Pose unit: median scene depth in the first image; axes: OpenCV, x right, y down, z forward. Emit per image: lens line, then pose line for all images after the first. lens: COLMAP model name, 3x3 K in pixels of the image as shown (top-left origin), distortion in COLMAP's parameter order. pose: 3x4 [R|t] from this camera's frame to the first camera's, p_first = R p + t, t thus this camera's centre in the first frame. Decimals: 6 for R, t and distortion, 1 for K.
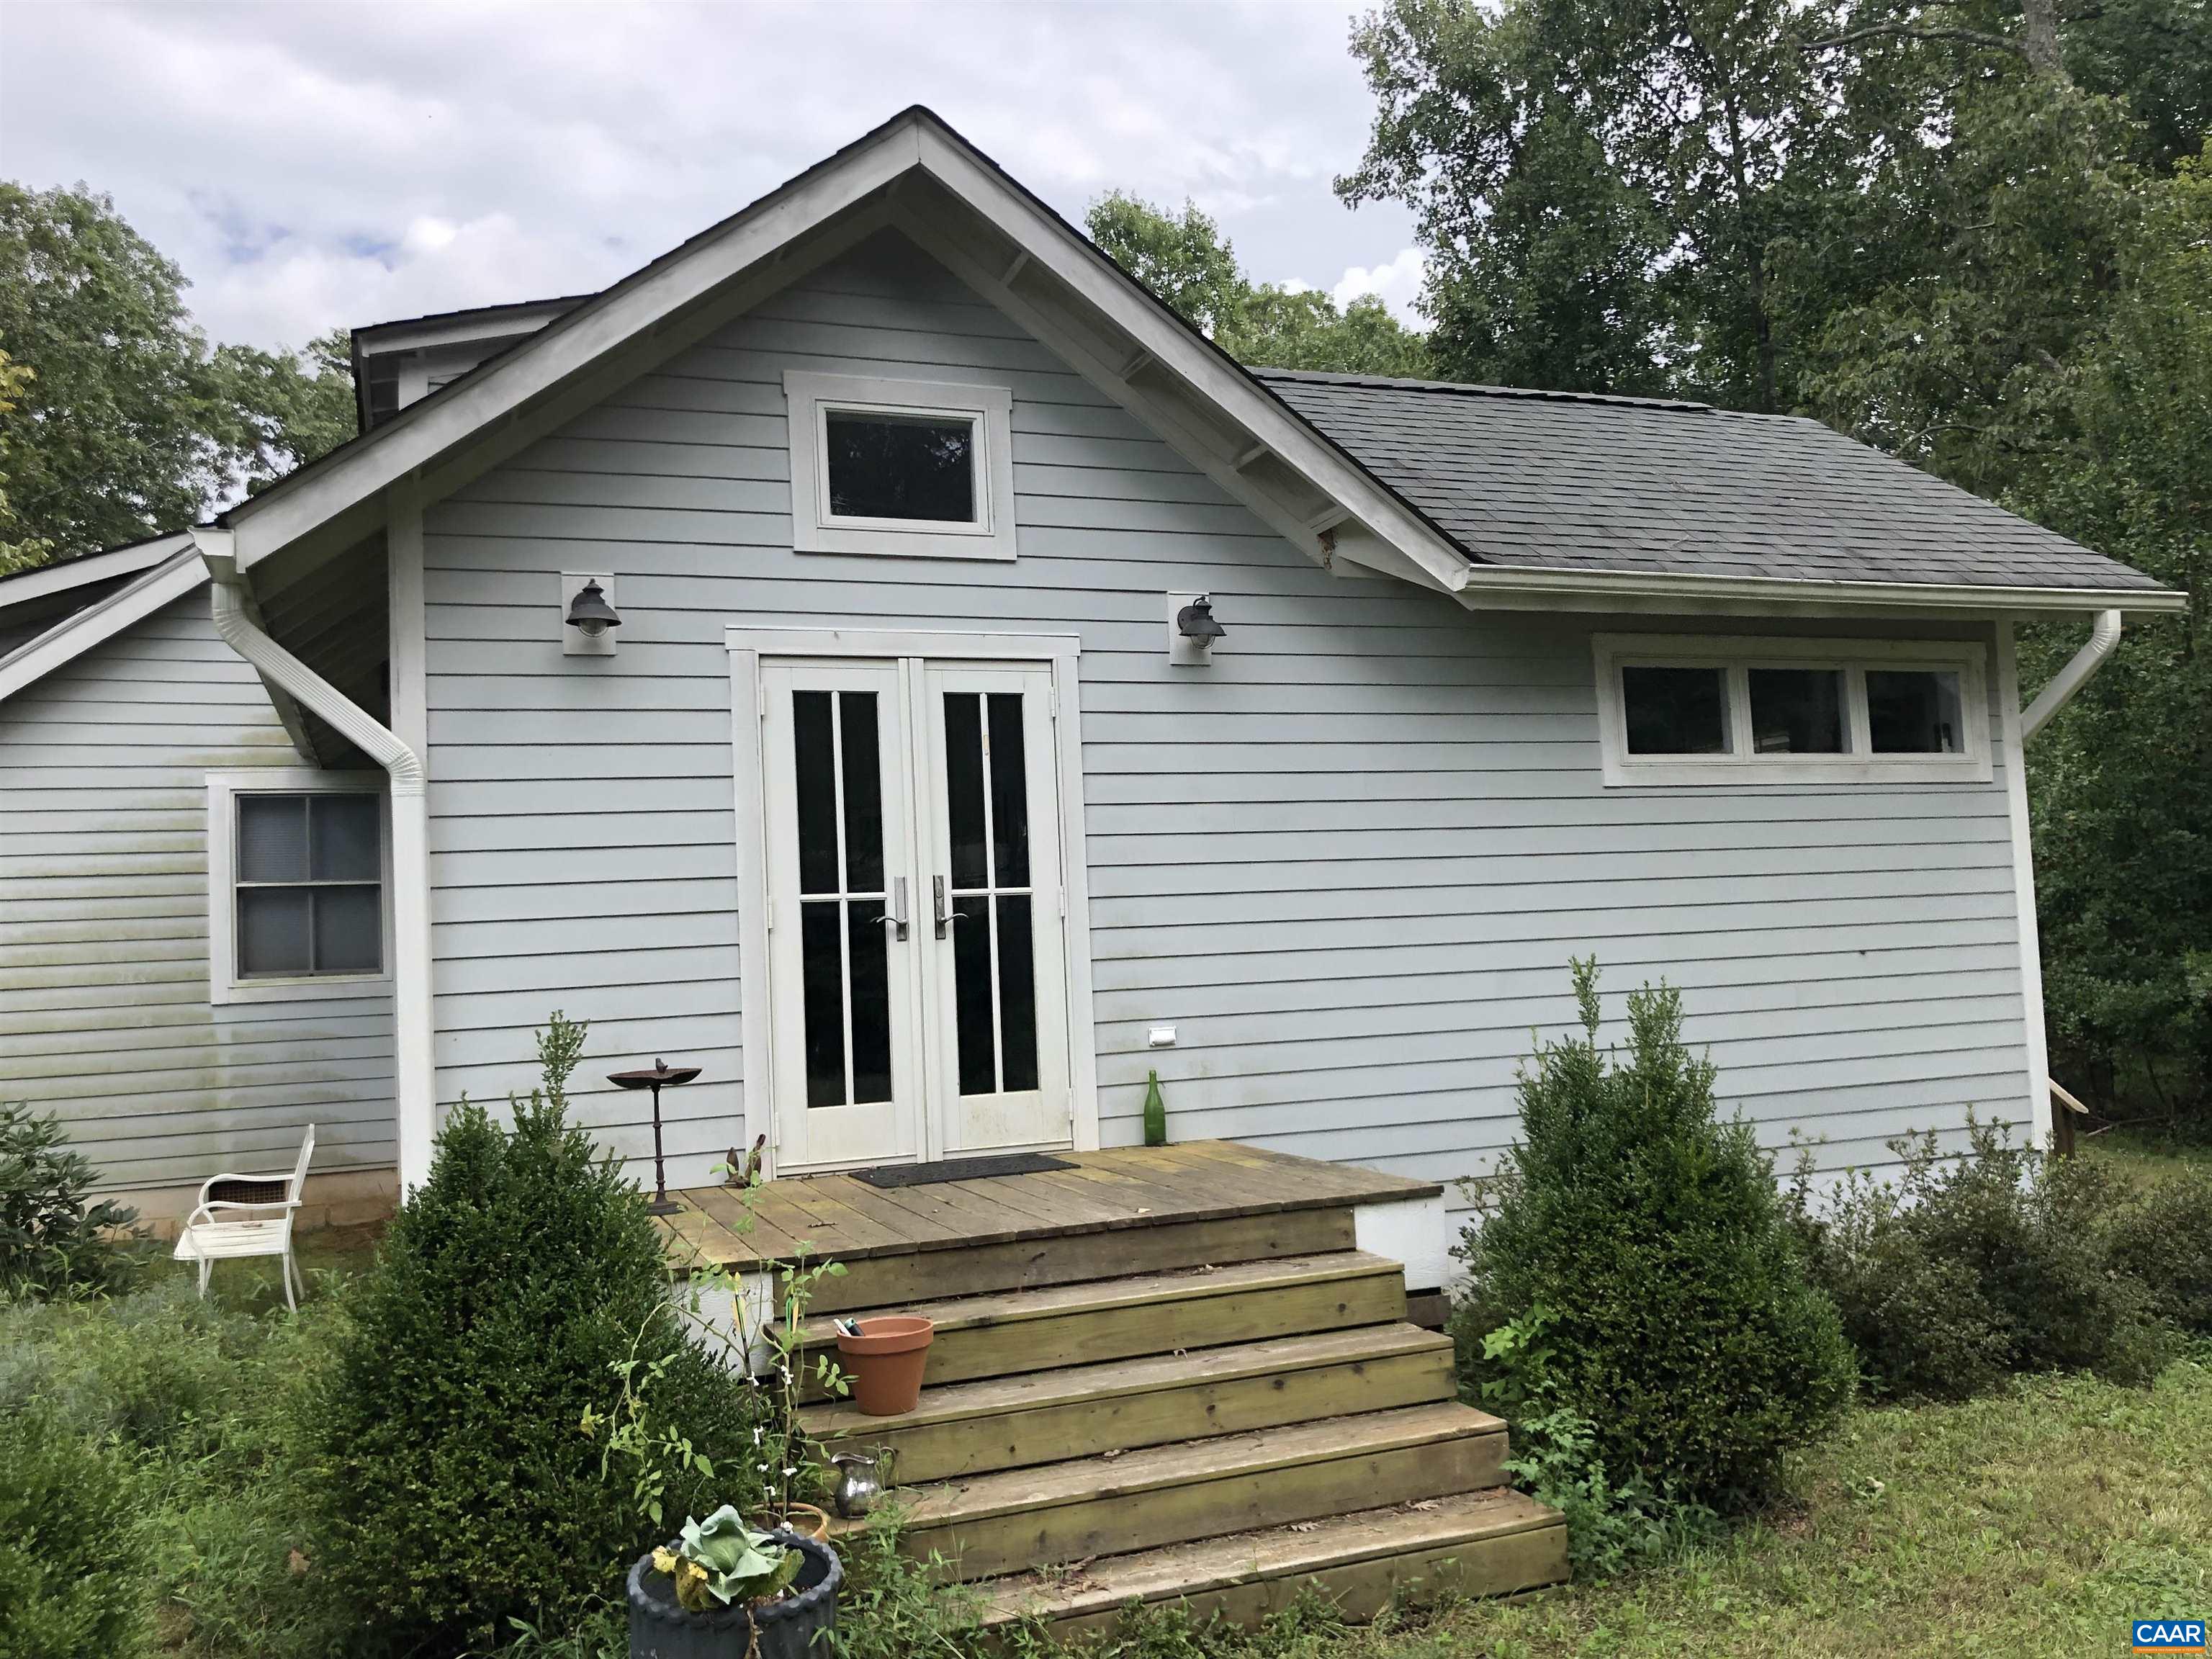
lens RADIAL K [[1806.6, 0, 1106.0], [0, 1806.6, 829.5], [0, 0, 1]] dist [0.051727, -0.034251]
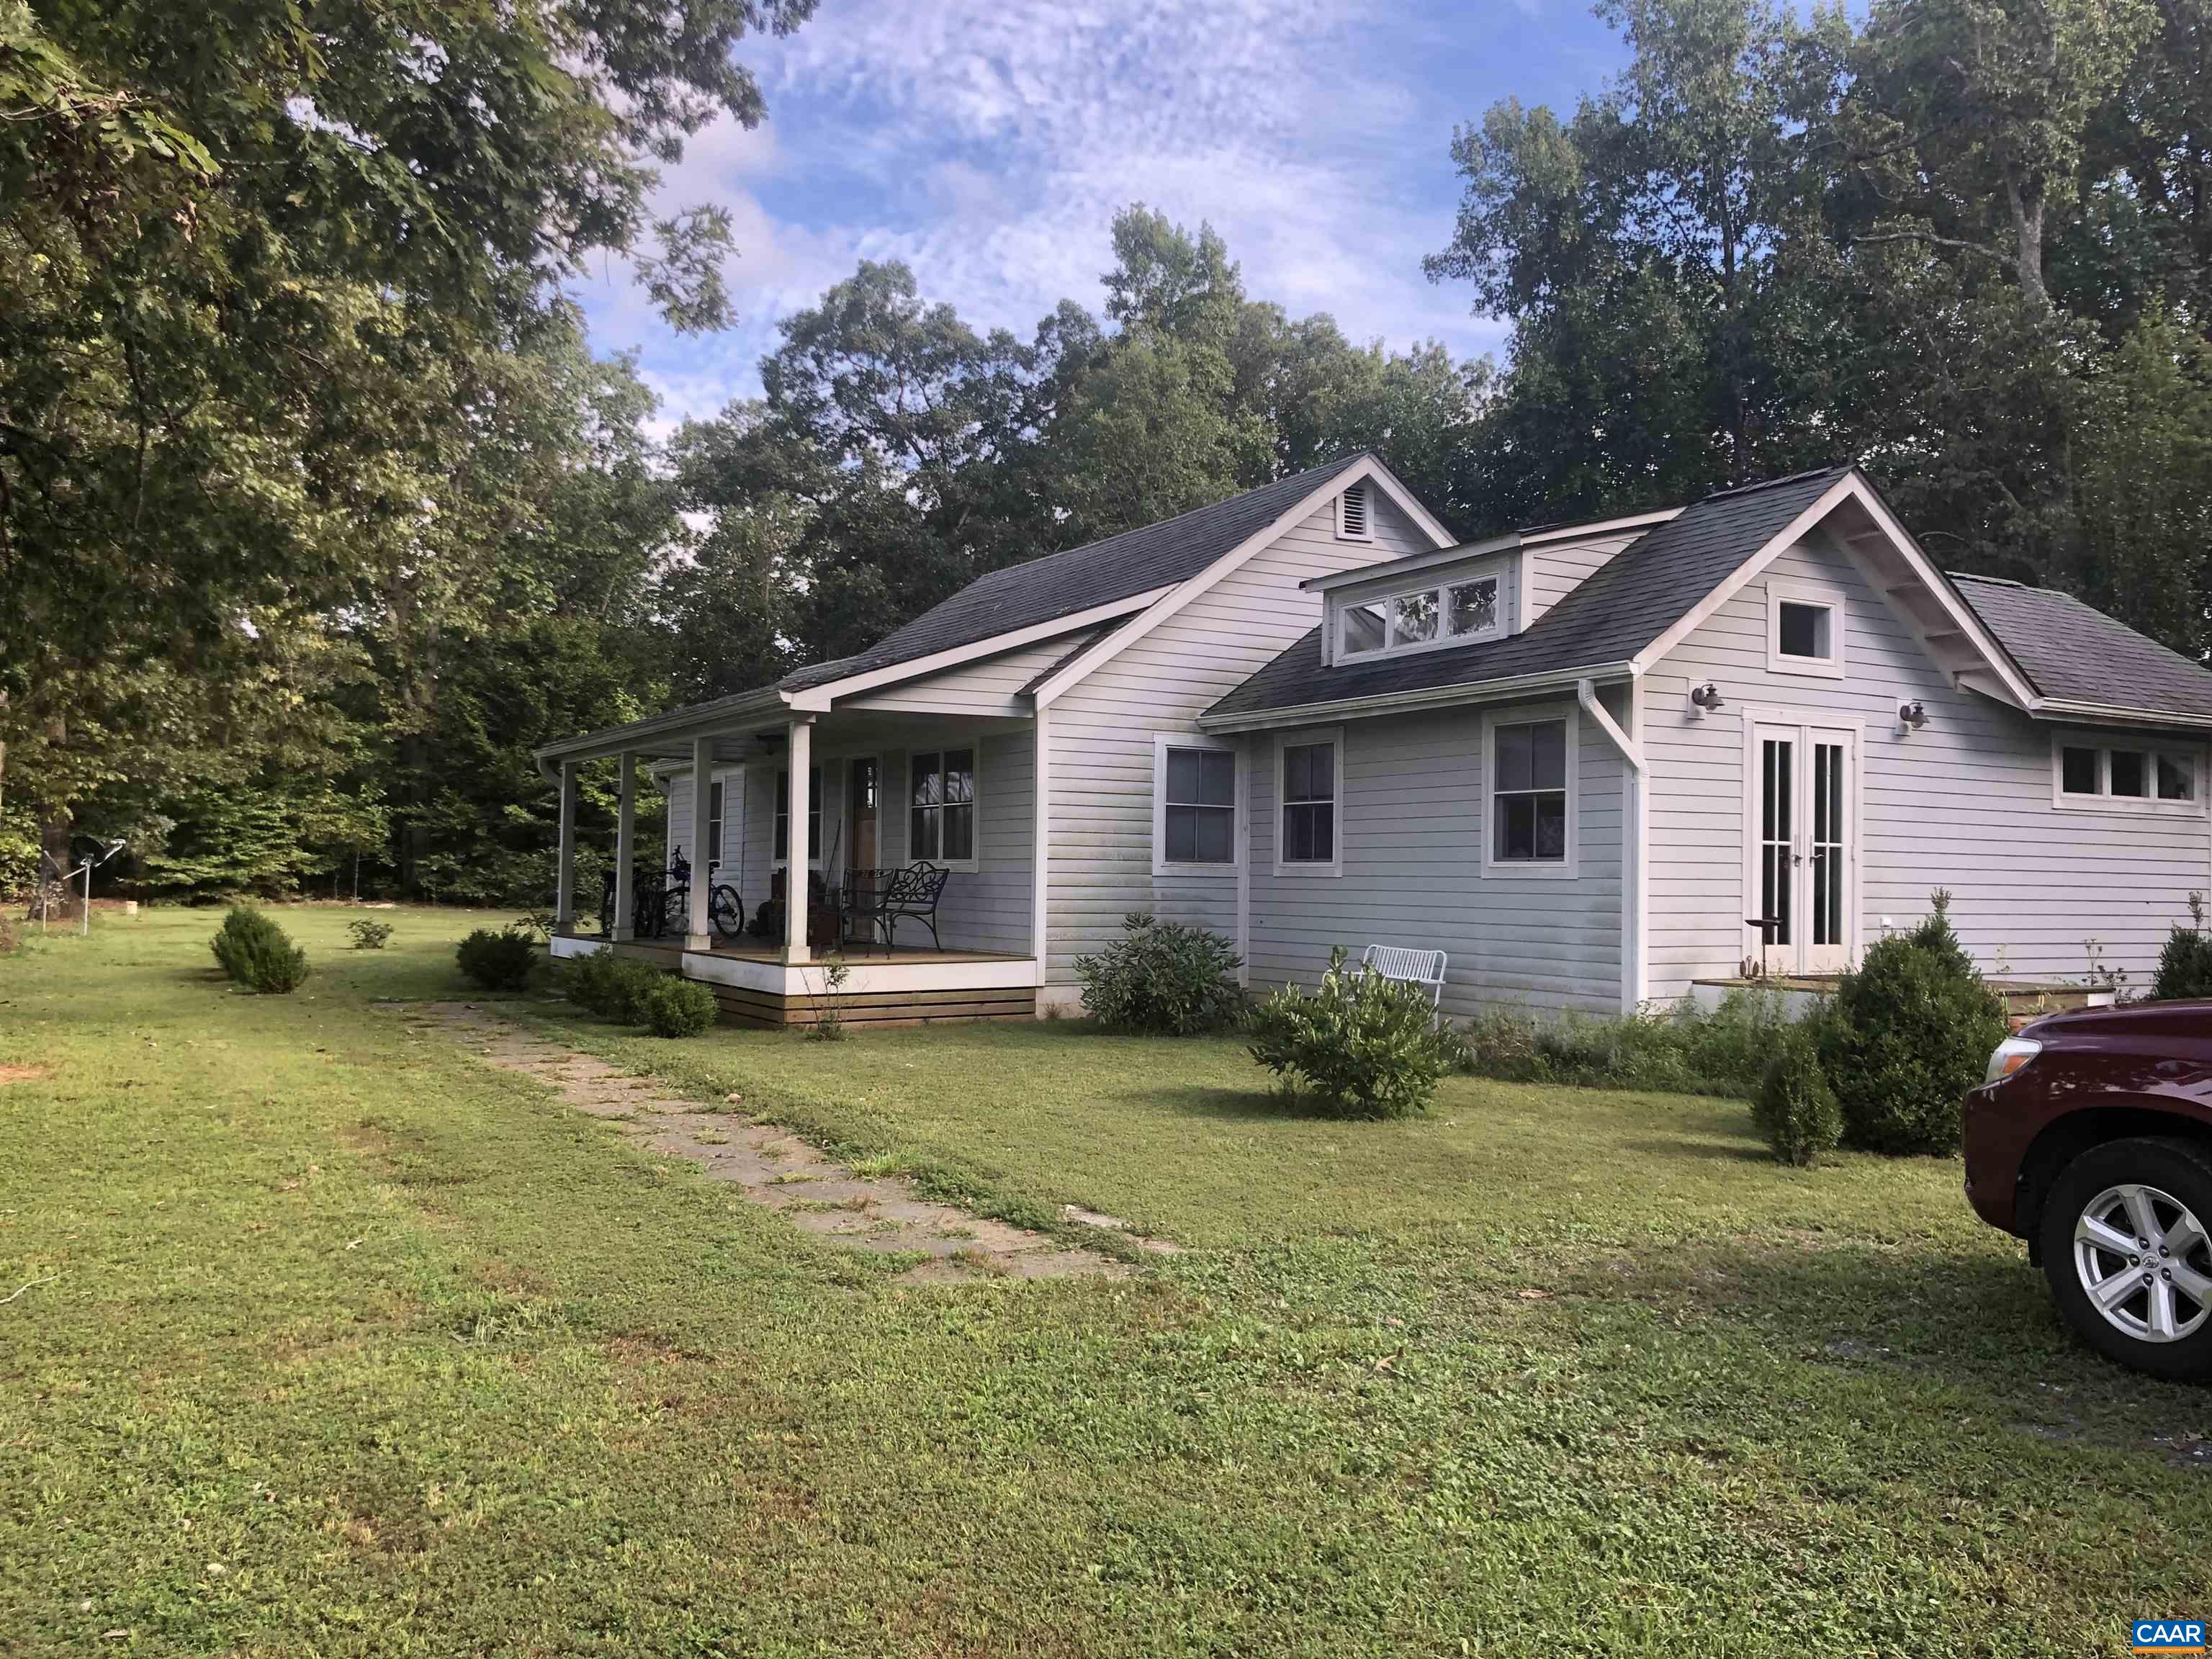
lens RADIAL K [[1806.6, 0, 1106.0], [0, 1806.6, 829.5], [0, 0, 1]] dist [0.051727, -0.034251]
pose [[0.985906, 0.065977, 0.153741, -1.142576], [-0.071135, 0.997066, 0.028285, 0.017406], [-0.151424, -0.038823, 0.987706, -0.859245]]
